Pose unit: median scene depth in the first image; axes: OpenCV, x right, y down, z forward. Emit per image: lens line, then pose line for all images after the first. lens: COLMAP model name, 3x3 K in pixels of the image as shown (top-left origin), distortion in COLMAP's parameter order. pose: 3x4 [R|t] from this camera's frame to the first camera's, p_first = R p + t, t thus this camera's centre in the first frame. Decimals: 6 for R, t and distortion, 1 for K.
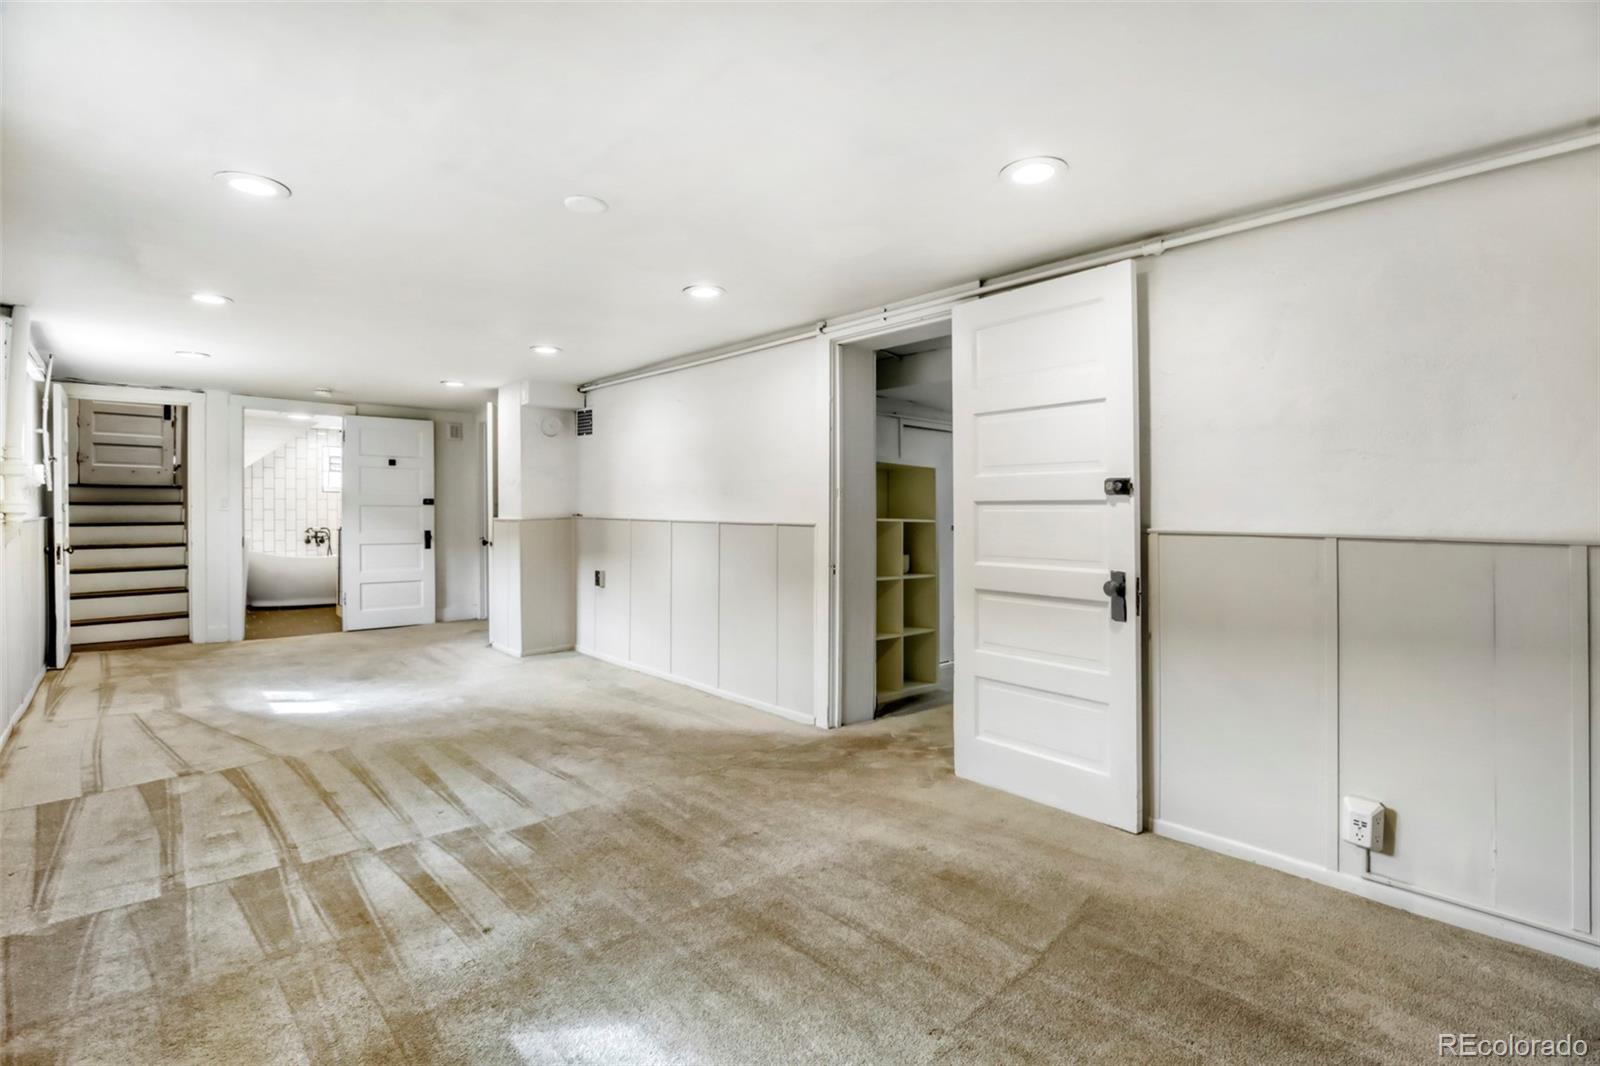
lens RADIAL K [[739.6, 0, 801.0], [0, 739.6, 525.0], [0, 0, 1]] dist [-0.021493, 0.009340]
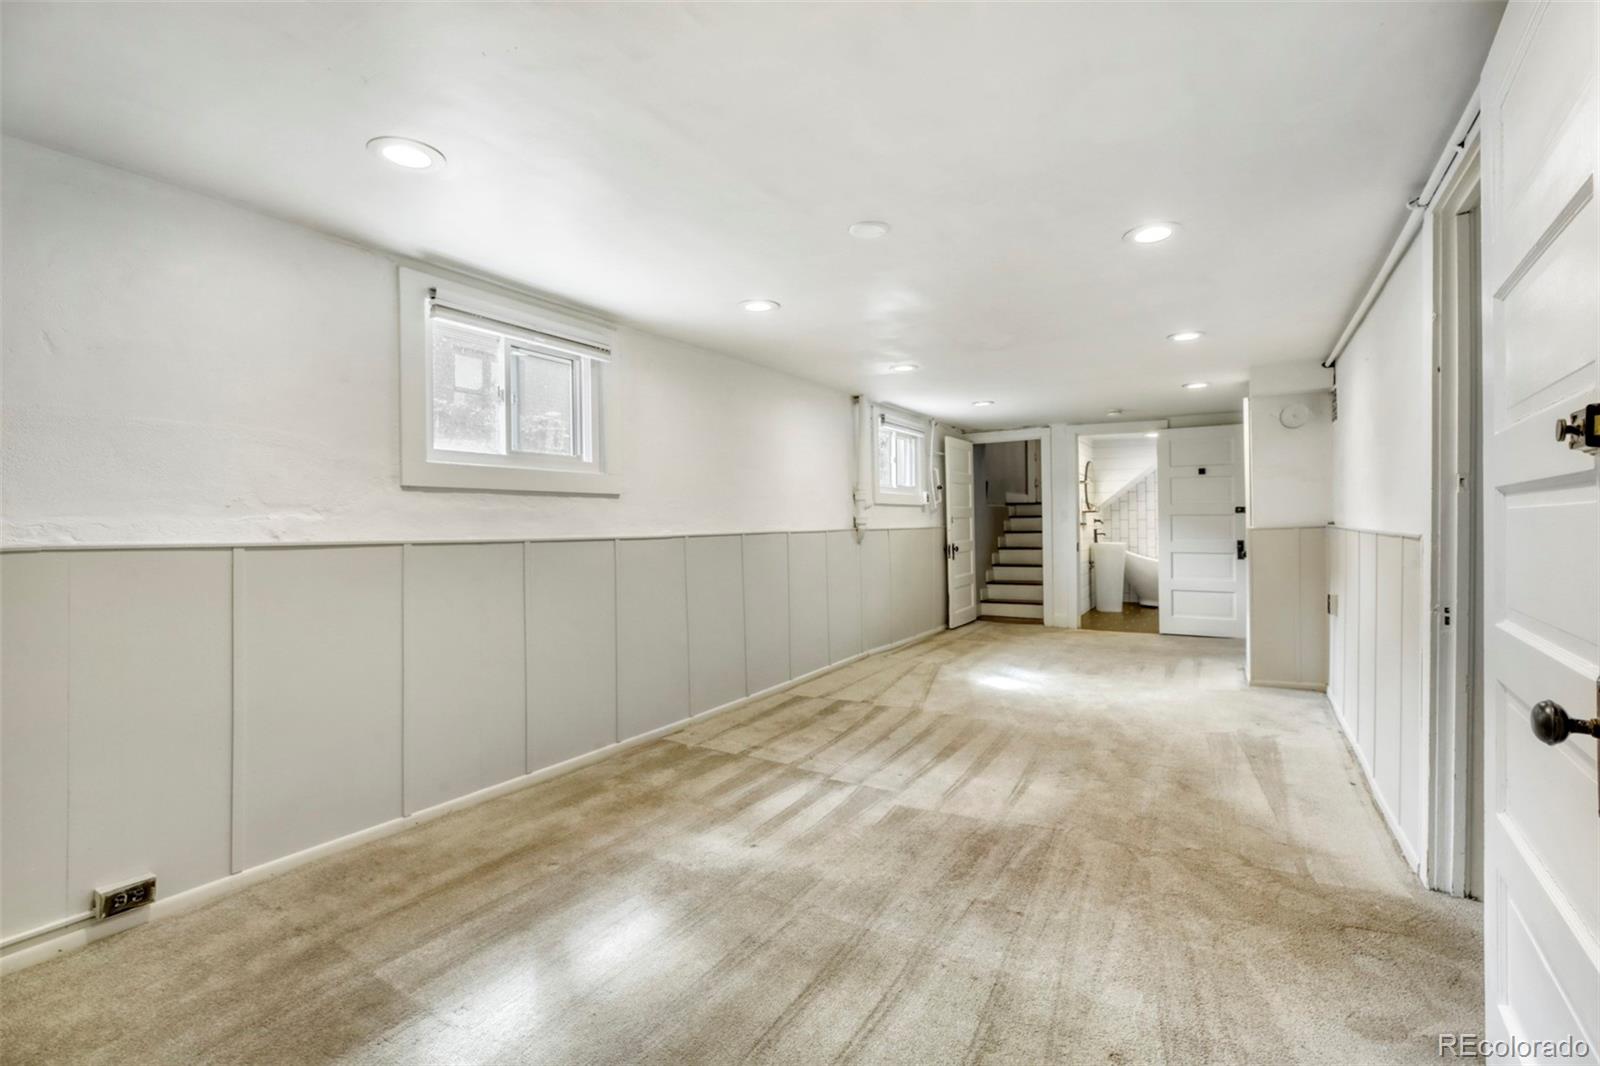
lens RADIAL K [[739.6, 0, 814.8], [0, 739.6, 539.2], [0, 0, 1]] dist [-0.021493, 0.009340]
pose [[0.311592, 0.015243, -0.950094, 0.472759], [-0.009358, 0.999872, 0.012972, -0.001951], [0.950170, 0.004848, 0.311695, 0.398564]]
